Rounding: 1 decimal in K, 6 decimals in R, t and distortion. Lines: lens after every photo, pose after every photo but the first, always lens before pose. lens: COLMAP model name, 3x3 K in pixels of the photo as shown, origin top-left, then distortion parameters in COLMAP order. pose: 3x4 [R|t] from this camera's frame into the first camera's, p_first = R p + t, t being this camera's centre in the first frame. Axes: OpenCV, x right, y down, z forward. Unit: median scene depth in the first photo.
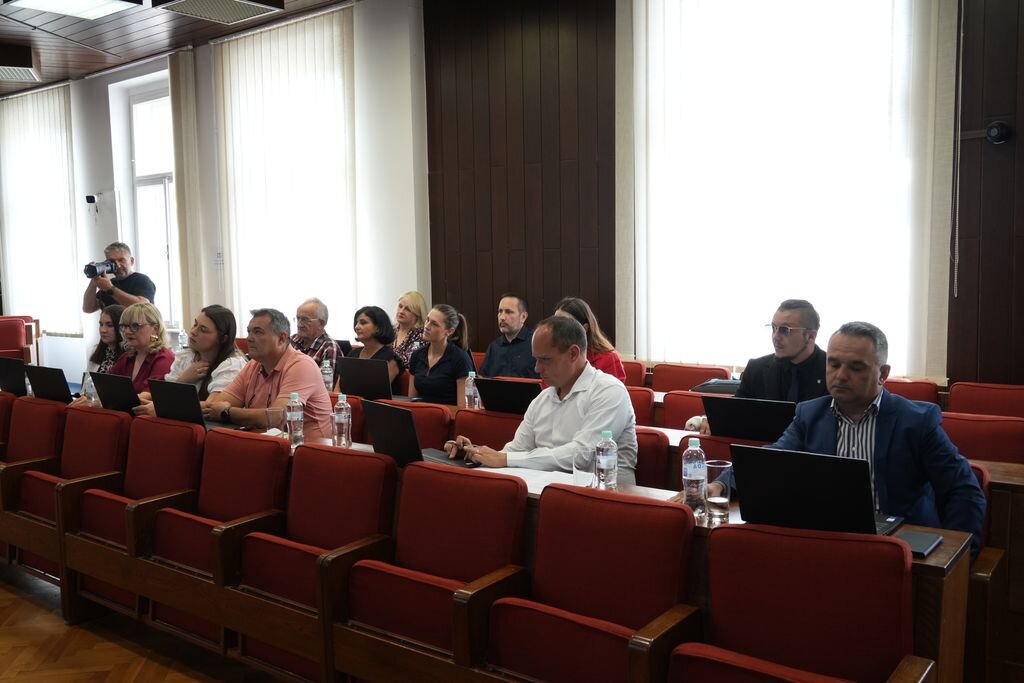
lens RADIAL K [[920.2, 0, 512.0], [0, 920.2, 341.5], [0, 0, 1]] dist [-0.014835, -0.010541]
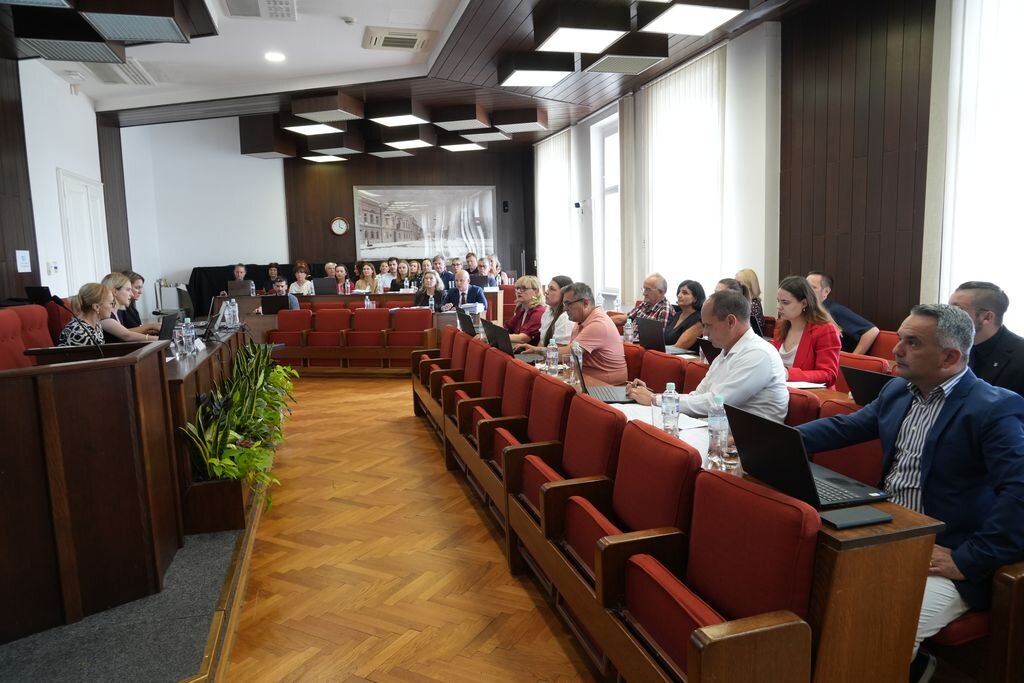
lens RADIAL K [[677.7, 0, 512.0], [0, 677.7, 341.5], [0, 0, 1]] dist [0.006592, 0.000344]
pose [[0.799994, 0.073029, -0.595547, 0.215651], [-0.040603, 0.996879, 0.067702, -0.005635], [0.598633, -0.029980, 0.800462, 0.061367]]
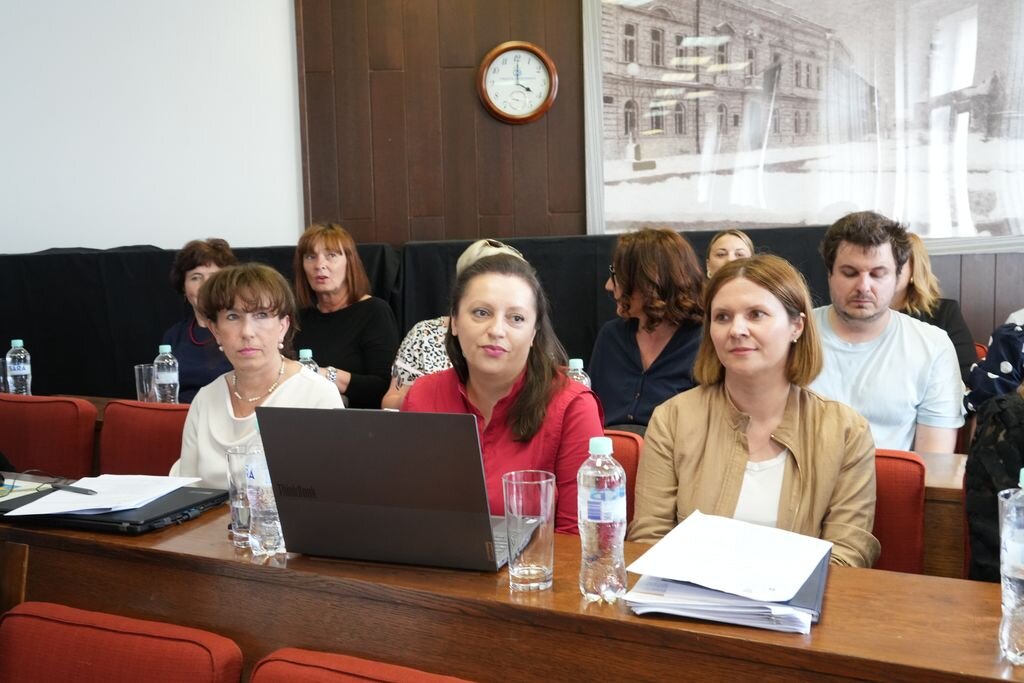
lens RADIAL K [[1051.5, 0, 512.0], [0, 1051.5, 341.5], [0, 0, 1]] dist [0.117448, 0.001165]
pose [[0.630824, 0.083808, -0.771386, -0.936428], [-0.055509, 0.996477, 0.062870, -0.062555], [0.773938, 0.003159, 0.633254, 0.987148]]
